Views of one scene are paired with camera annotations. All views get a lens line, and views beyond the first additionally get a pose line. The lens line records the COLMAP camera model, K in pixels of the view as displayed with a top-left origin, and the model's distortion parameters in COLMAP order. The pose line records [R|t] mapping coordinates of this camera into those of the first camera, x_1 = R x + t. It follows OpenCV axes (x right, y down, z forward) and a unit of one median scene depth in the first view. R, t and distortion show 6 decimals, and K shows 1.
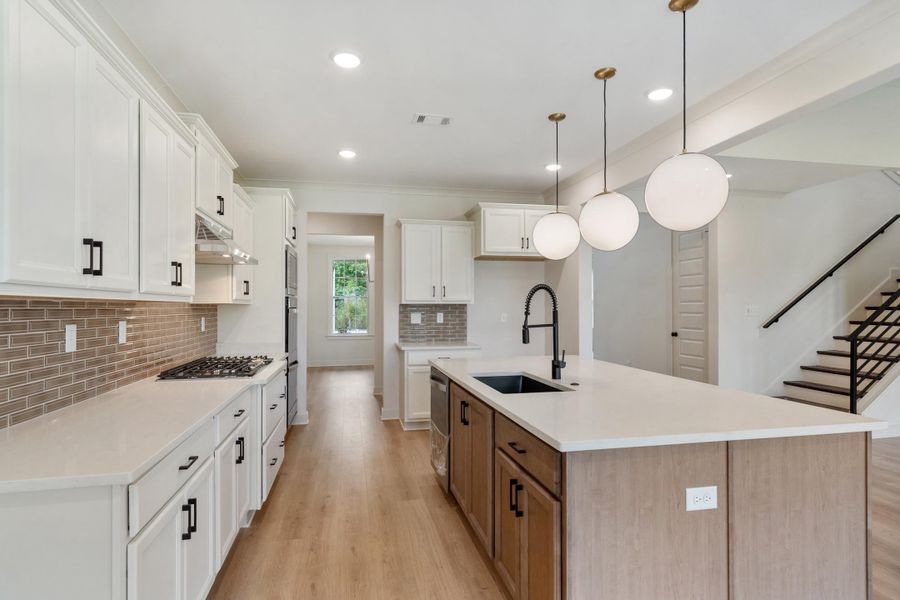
lens RADIAL K [[459.7, 0, 448.1], [0, 459.7, 303.5], [0, 0, 1]] dist [0.000043, -0.000274]
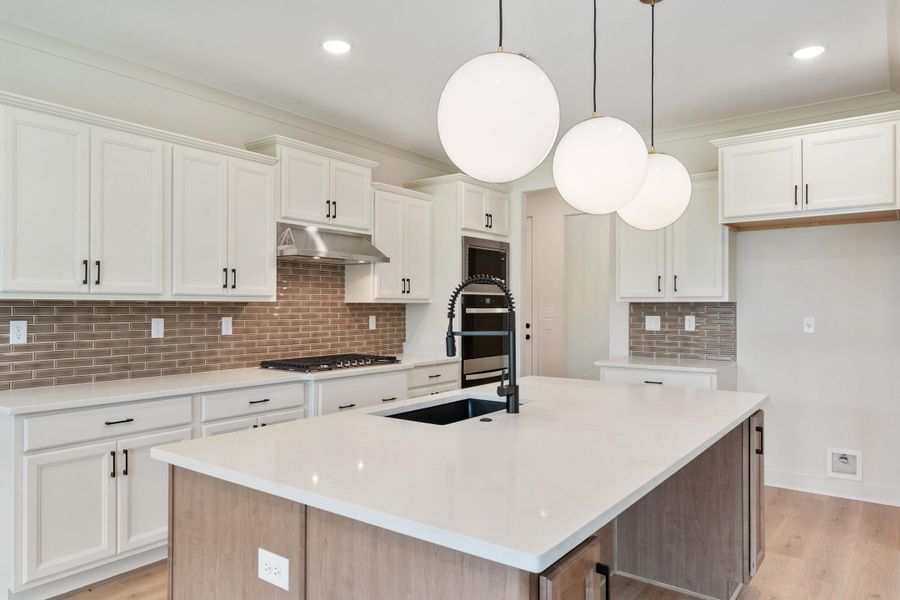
lens RADIAL K [[612.6, 0, 450.0], [0, 612.6, 300.0], [0, 0, 1]] dist [0.002332, 0.001557]
pose [[0.656941, -0.005678, -0.753921, 0.910693], [0.003684, 0.999984, -0.004321, 0.001276], [0.753933, 0.000062, 0.656951, 0.353342]]
